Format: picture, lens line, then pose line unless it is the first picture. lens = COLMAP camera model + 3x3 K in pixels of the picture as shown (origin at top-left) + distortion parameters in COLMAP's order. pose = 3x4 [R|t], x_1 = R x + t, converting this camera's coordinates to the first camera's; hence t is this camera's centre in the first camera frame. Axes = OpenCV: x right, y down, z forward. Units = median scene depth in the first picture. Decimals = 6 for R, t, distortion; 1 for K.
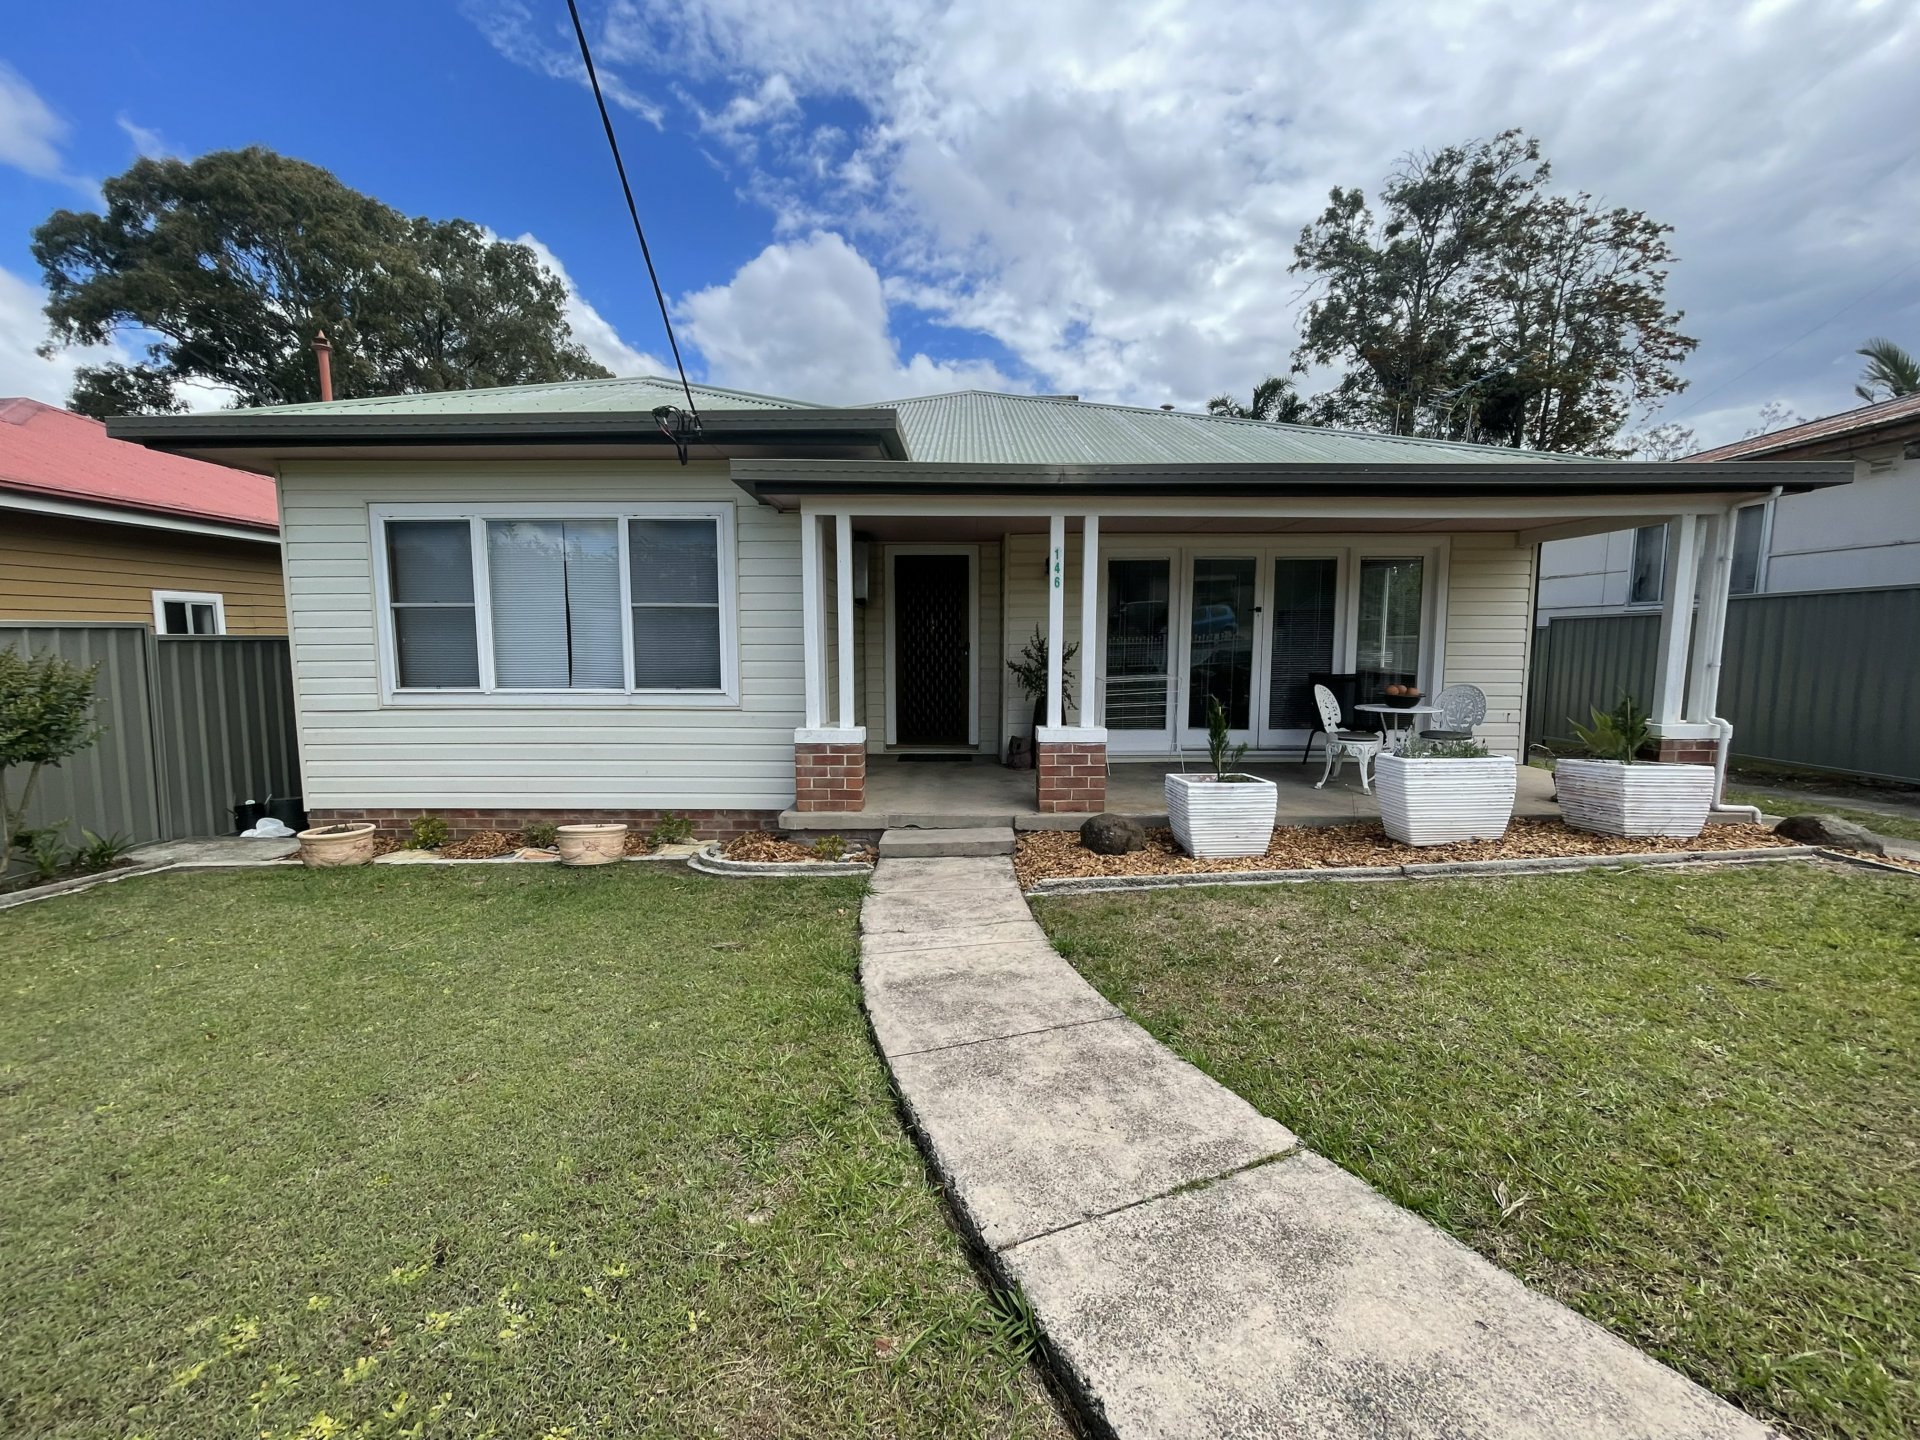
lens RADIAL K [[773.8, 0, 958.0], [0, 773.8, 701.8], [0, 0, 1]] dist [0.000480, 0.000191]
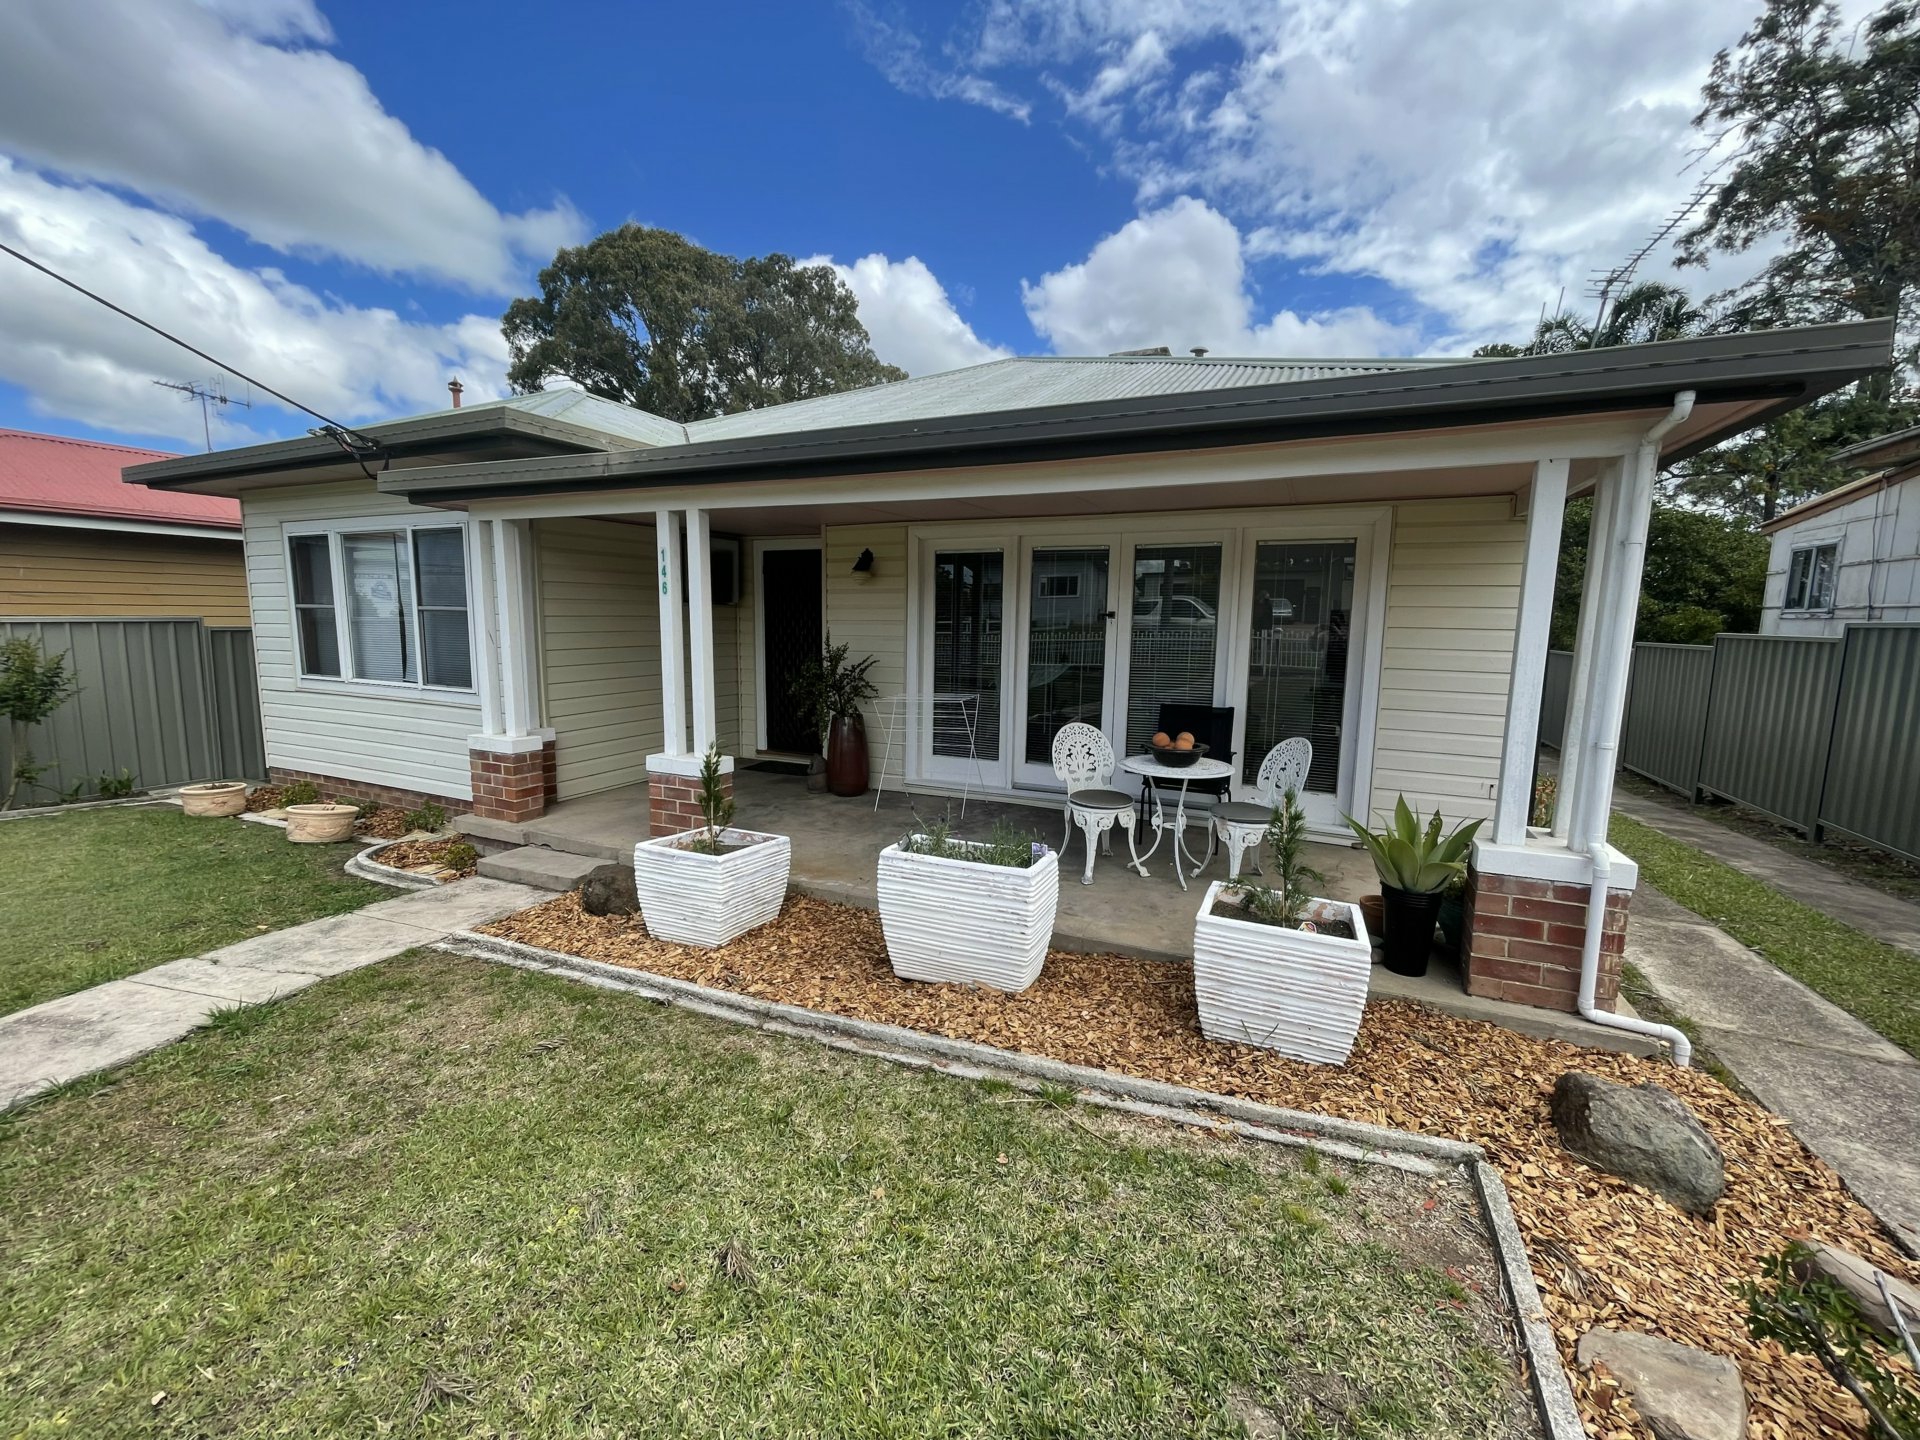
lens RADIAL K [[772.1, 0, 960.0], [0, 772.1, 720.0], [0, 0, 1]] dist [0.002734, -0.004121]
pose [[0.910274, 0.069874, -0.408068, 0.112965], [-0.051299, 0.997095, 0.056300, -0.010561], [0.410817, -0.030315, 0.911214, 0.049644]]
